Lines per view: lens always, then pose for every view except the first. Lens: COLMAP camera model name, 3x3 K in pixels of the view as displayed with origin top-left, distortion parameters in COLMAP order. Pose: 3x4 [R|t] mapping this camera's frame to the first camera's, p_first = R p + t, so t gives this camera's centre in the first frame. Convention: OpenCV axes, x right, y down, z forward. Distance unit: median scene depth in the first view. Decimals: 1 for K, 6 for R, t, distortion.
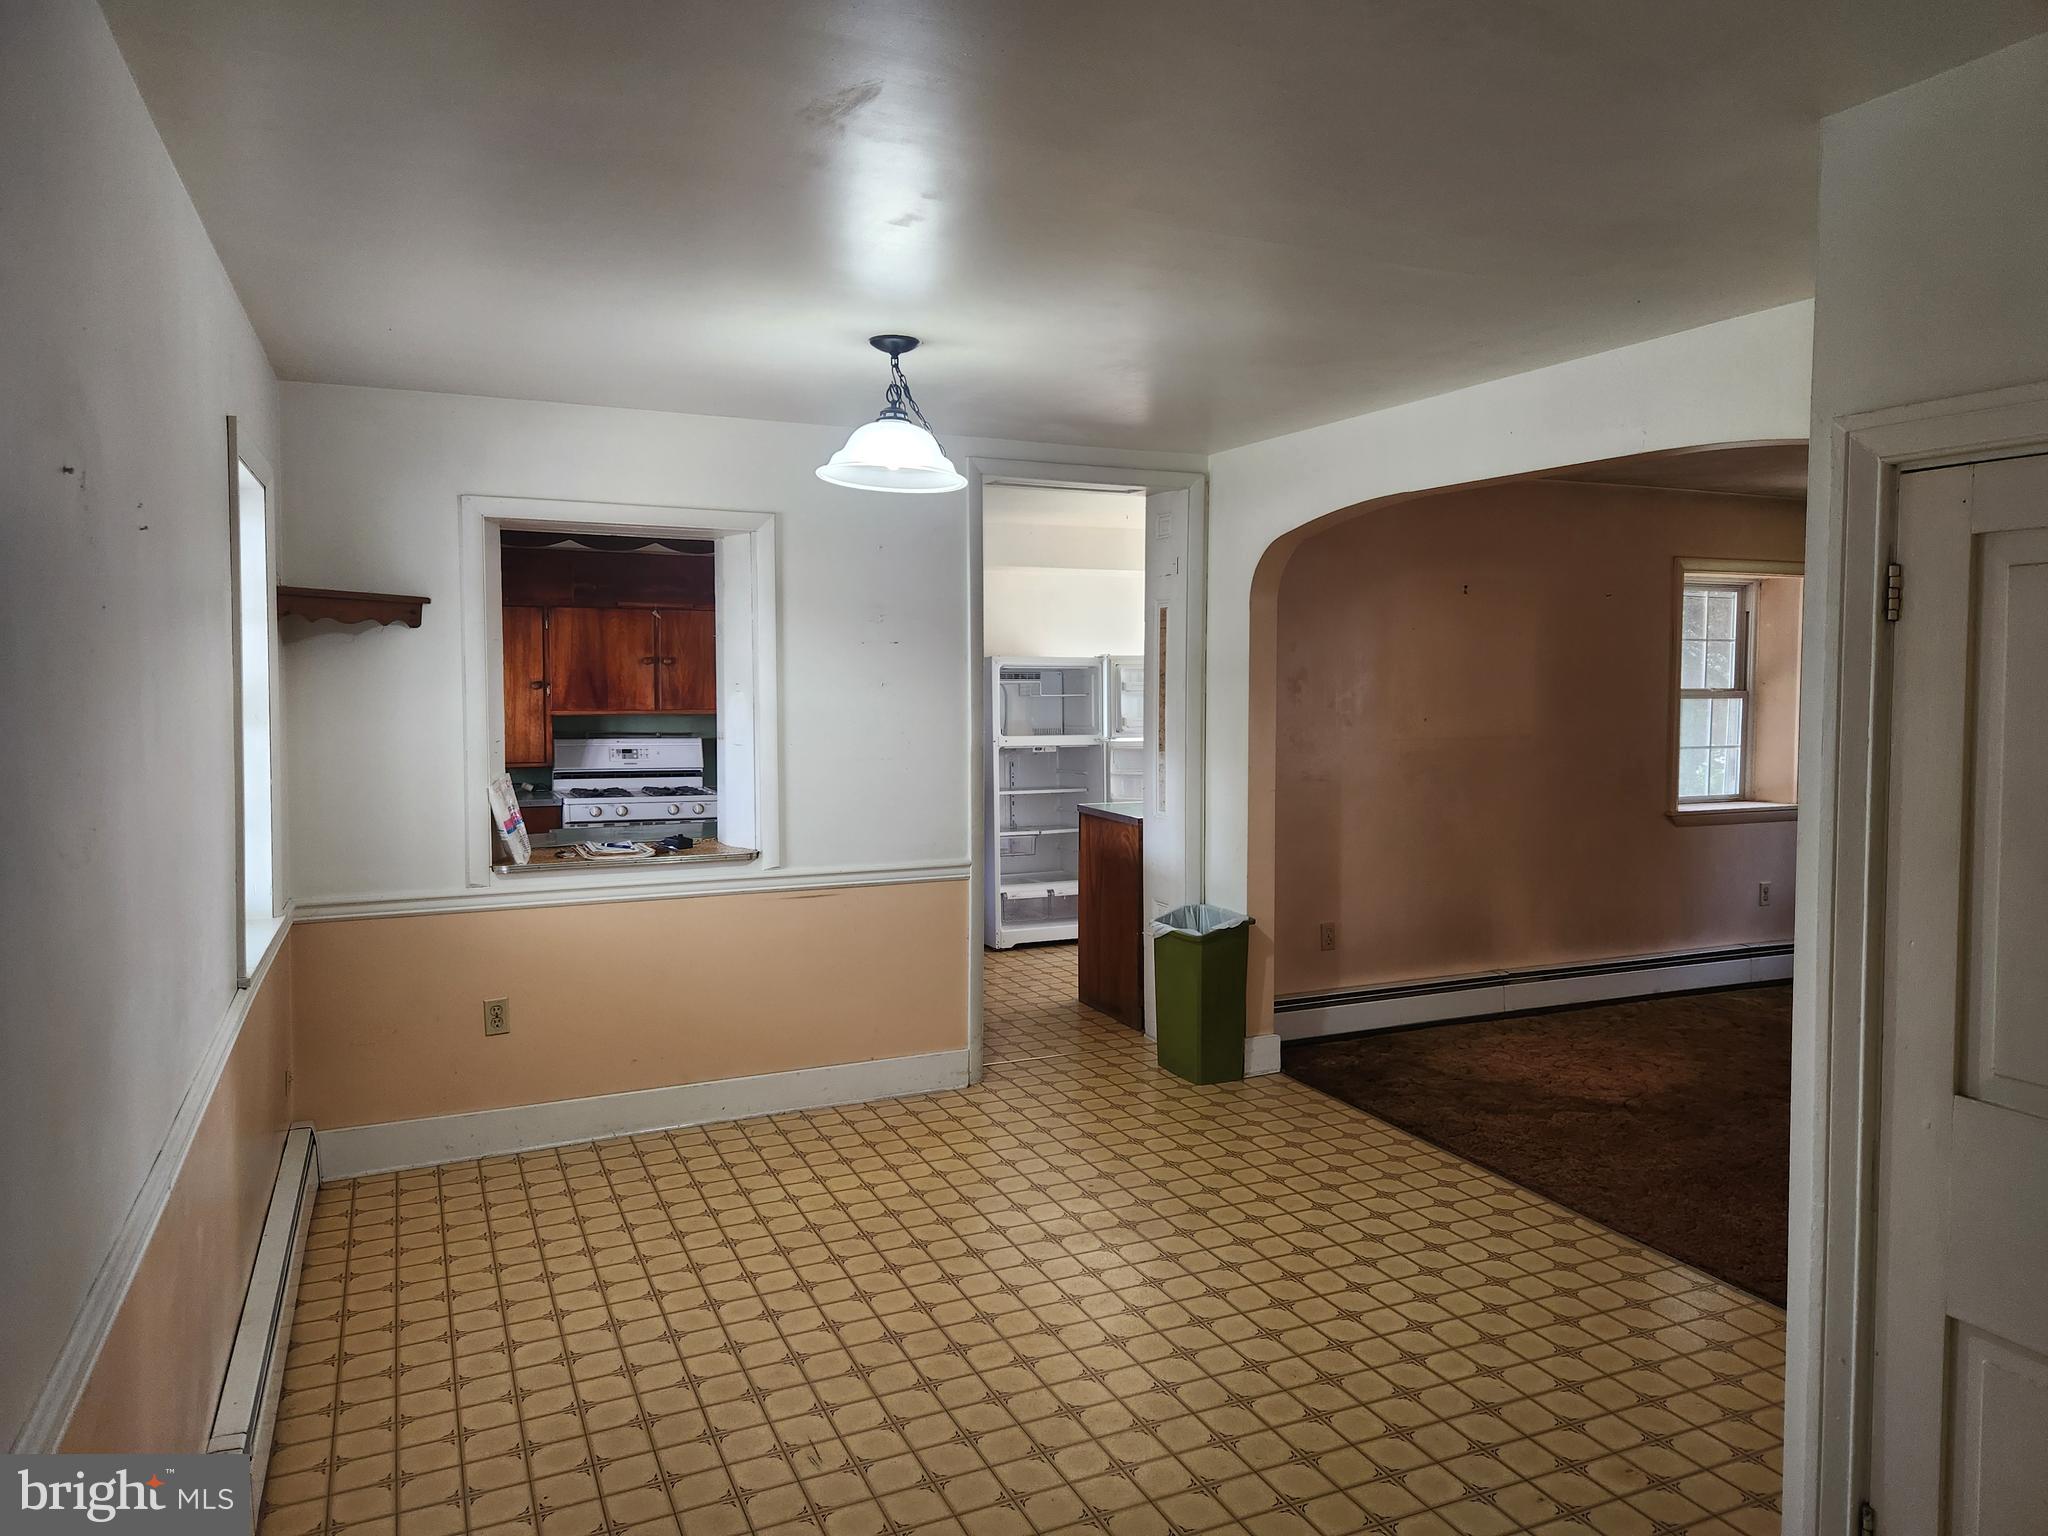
lens RADIAL K [[1371.5, 0, 1034.7], [0, 1371.5, 751.5], [0, 0, 1]] dist [0.071828, -0.061508]
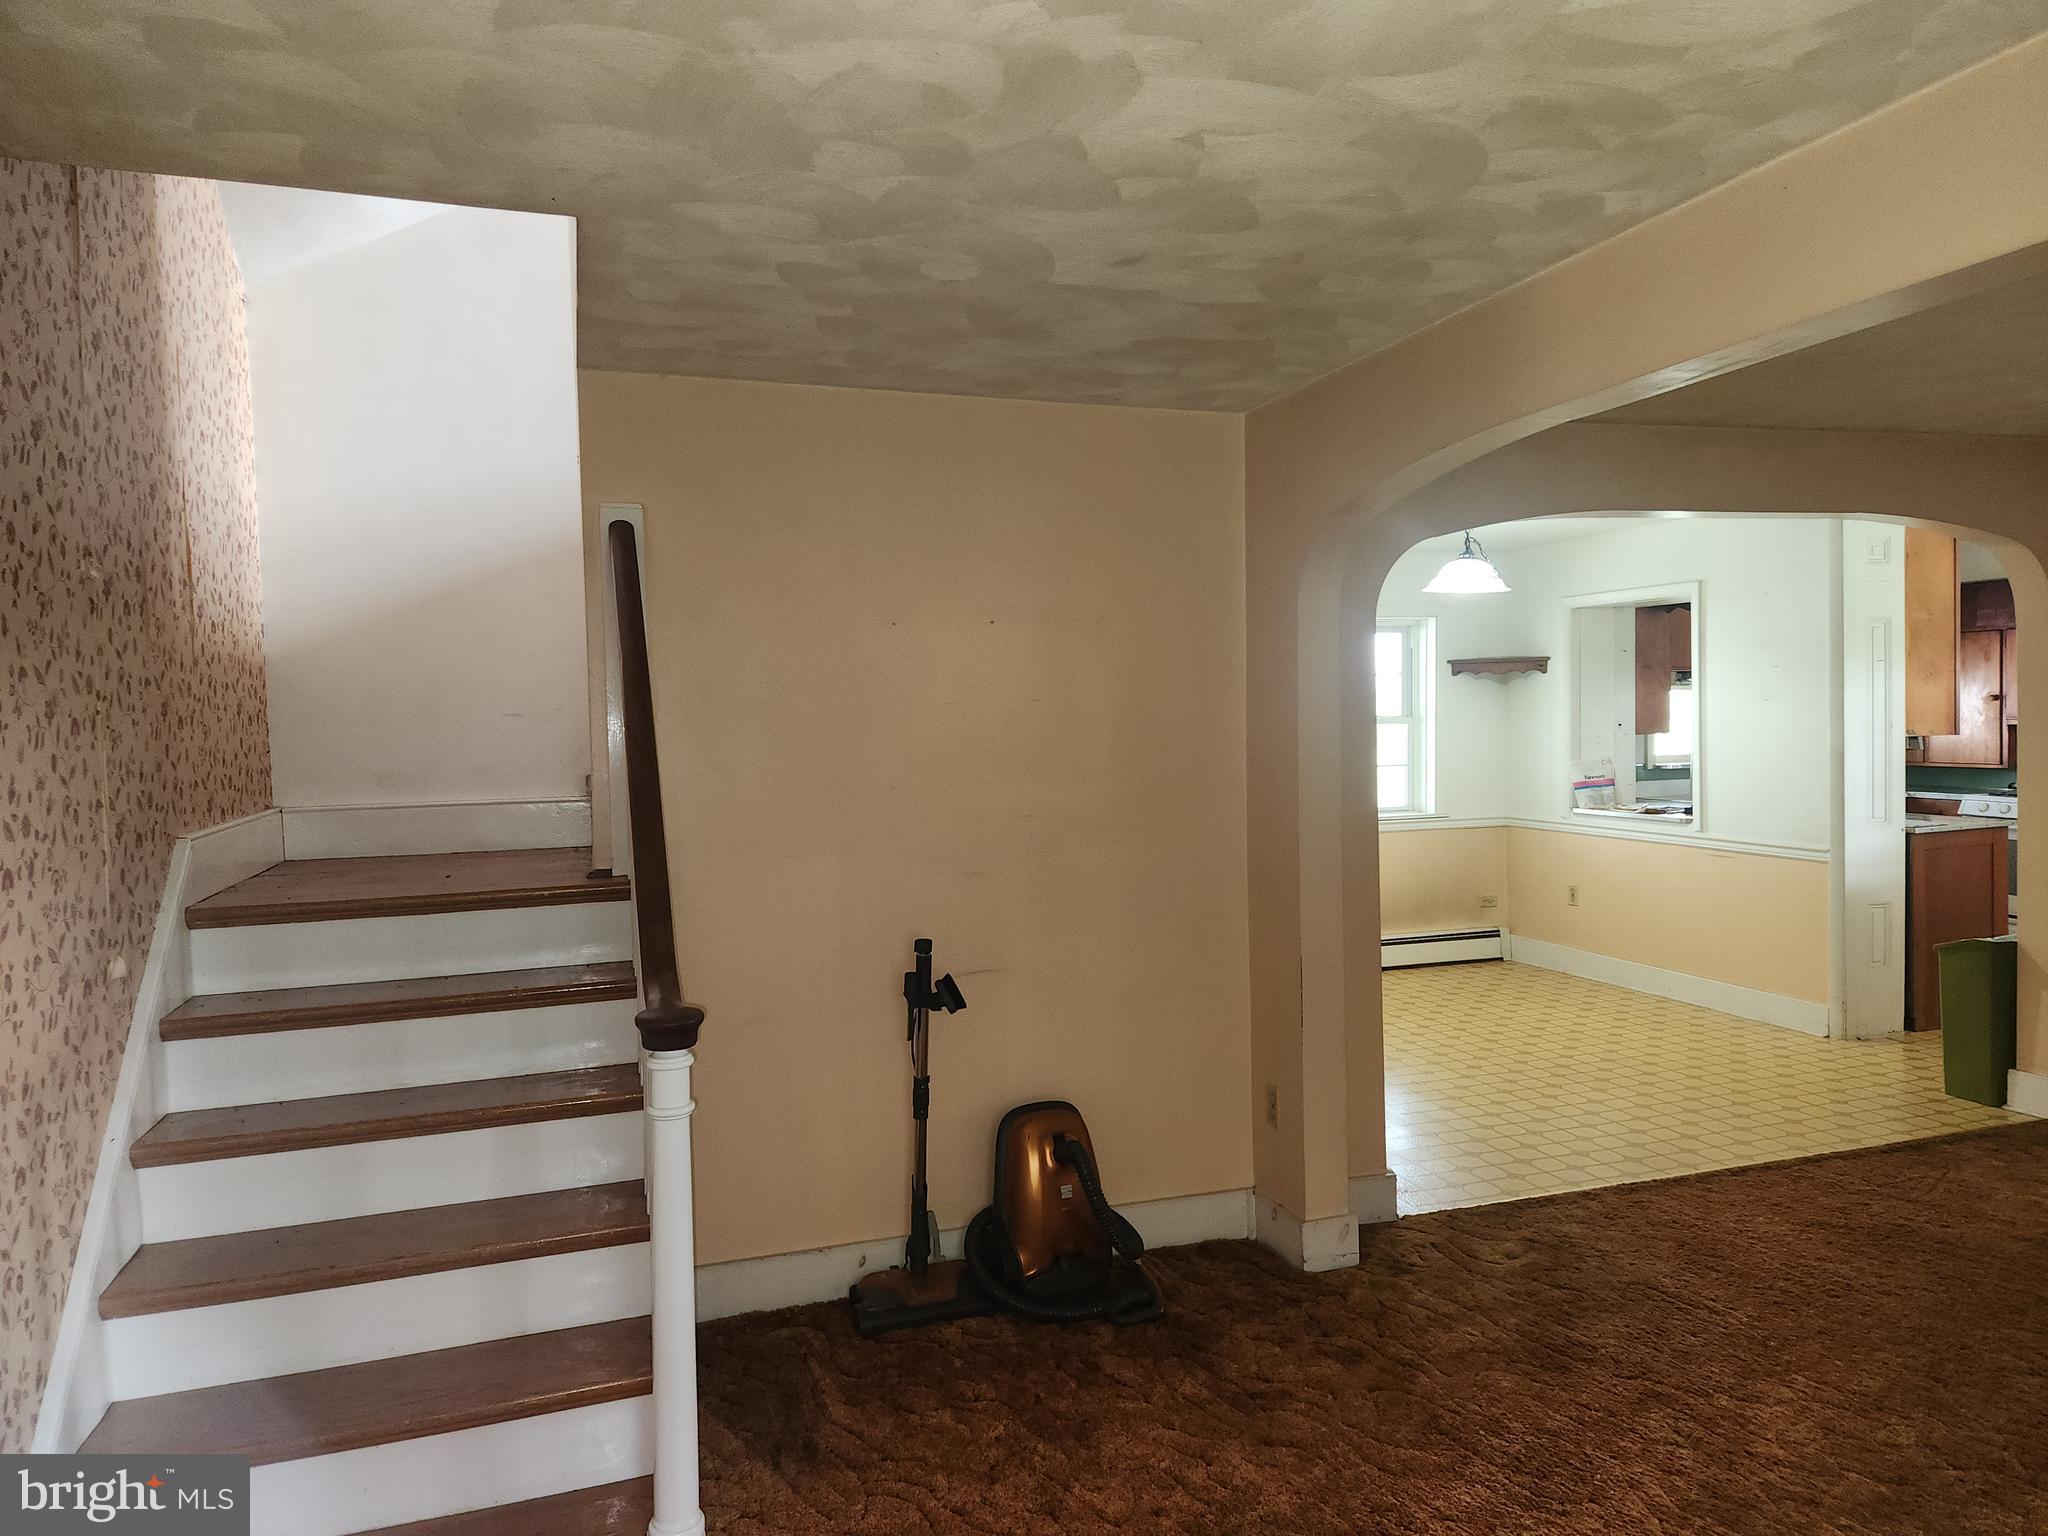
lens RADIAL K [[1371.5, 0, 1053.5], [0, 1371.5, 769.7], [0, 0, 1]] dist [0.071828, -0.061508]
pose [[-0.101304, 0.043092, -0.993922, 1.230700], [-0.029716, 0.998485, 0.046319, -0.024396], [0.994412, 0.034228, -0.099870, 0.452181]]
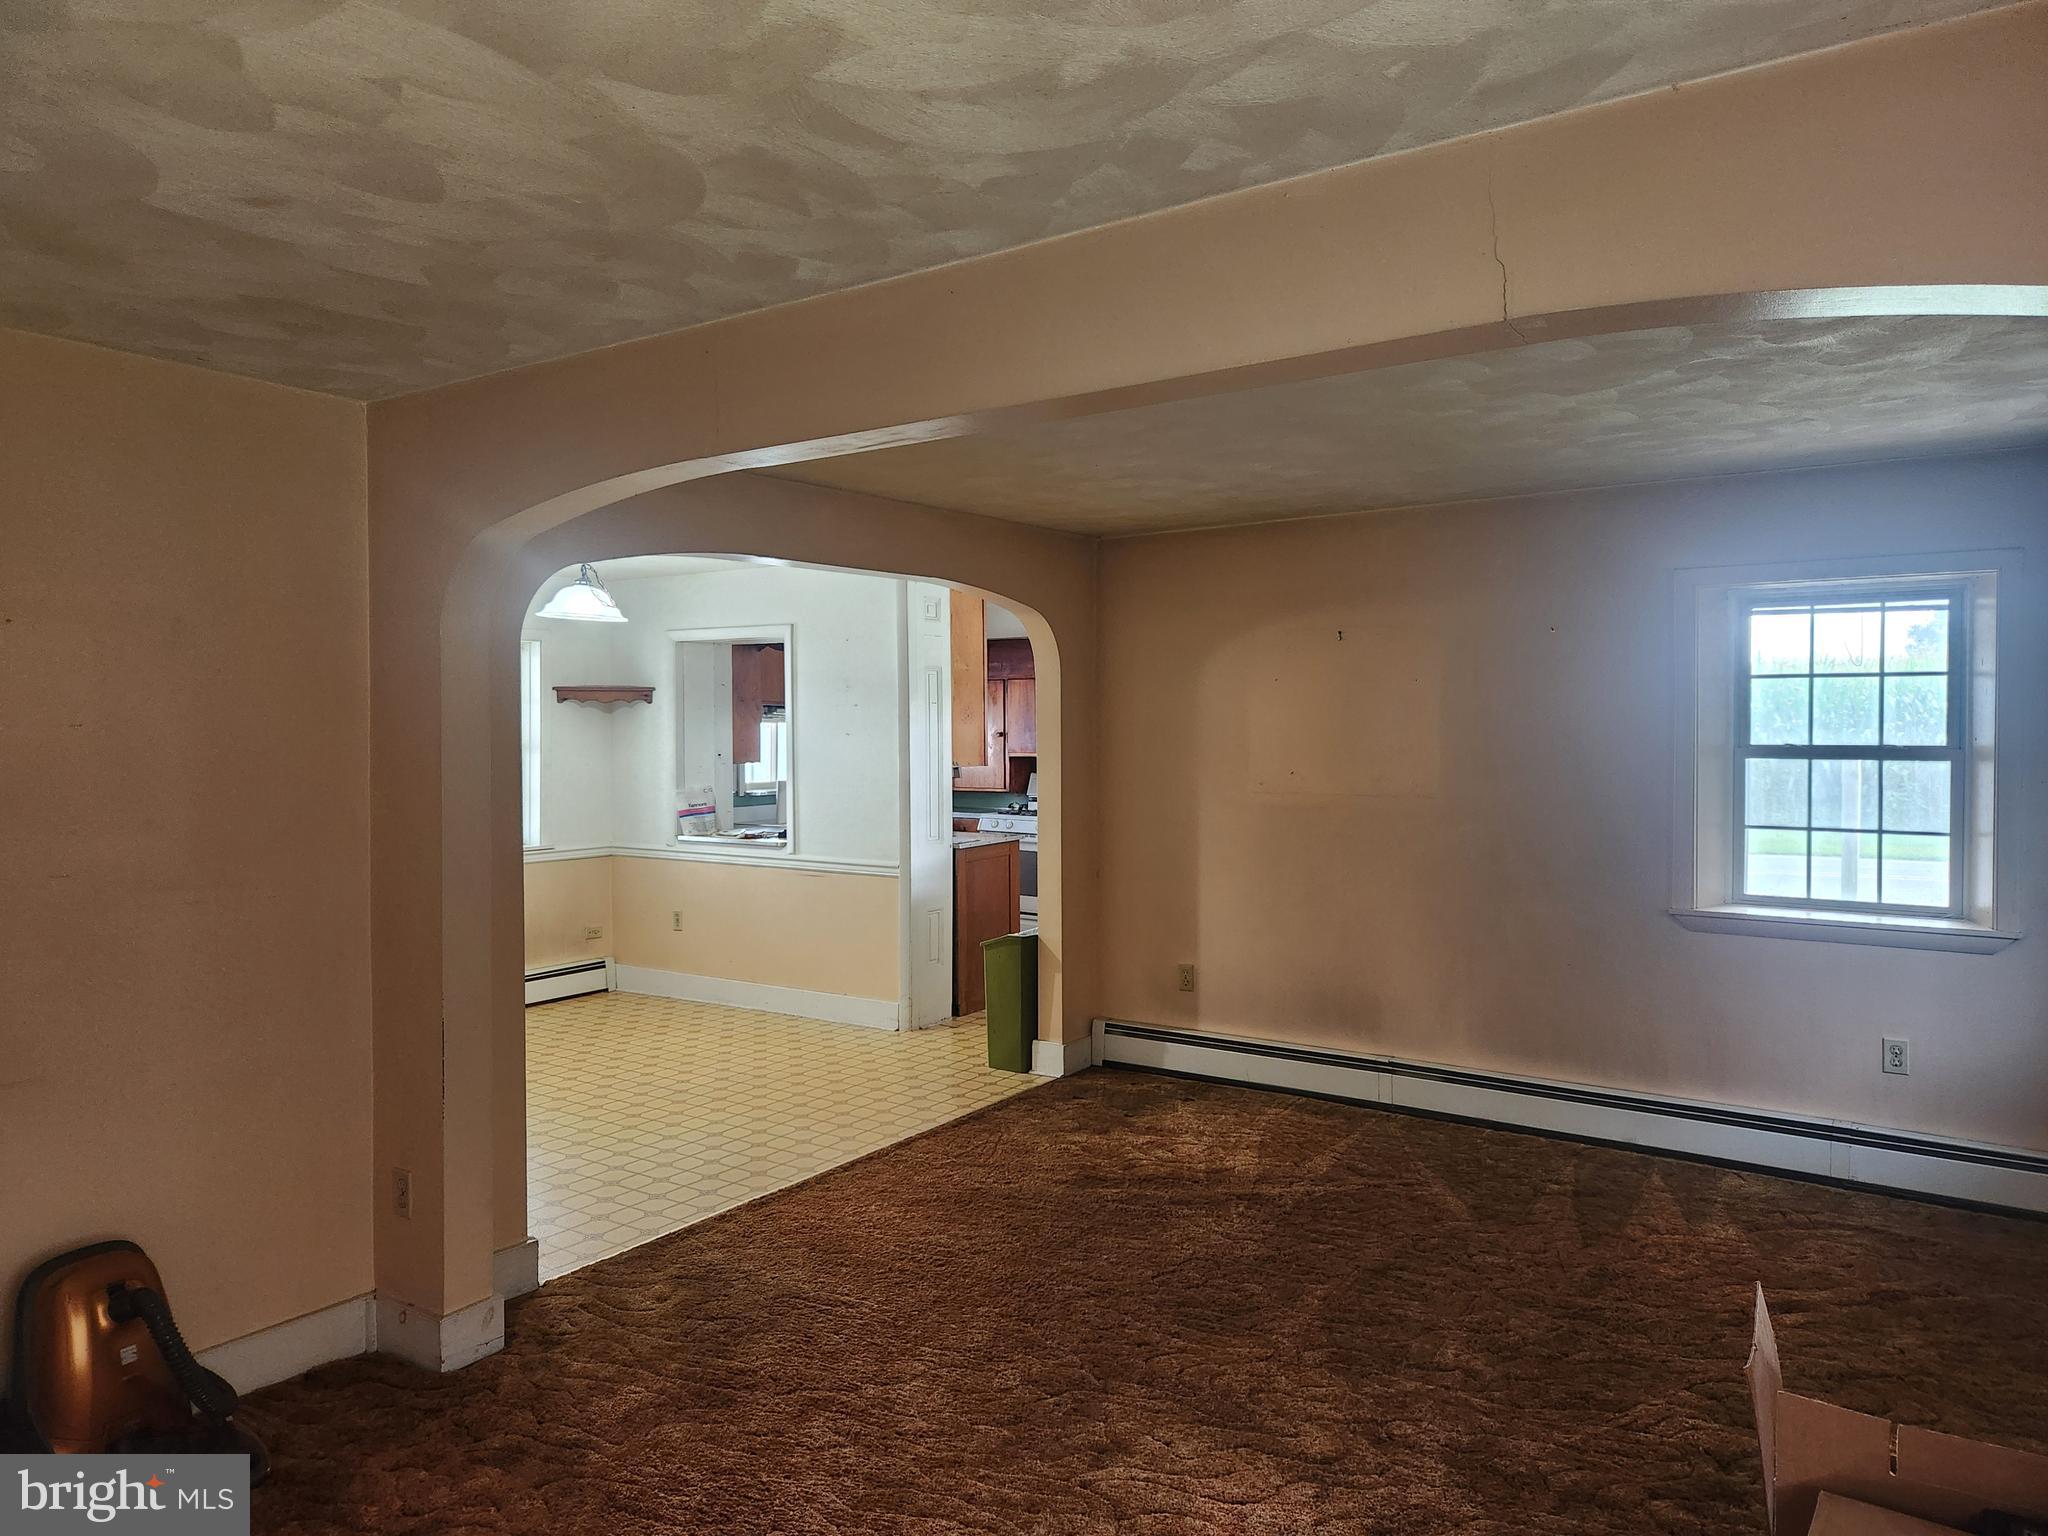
lens RADIAL K [[1371.5, 0, 1032.8], [0, 1371.5, 765.0], [0, 0, 1]] dist [0.071828, -0.061508]
pose [[0.513814, 0.023357, -0.857583, 1.200783], [-0.040581, 0.999172, 0.002900, -0.028910], [0.856941, 0.033312, 0.514337, 0.410964]]
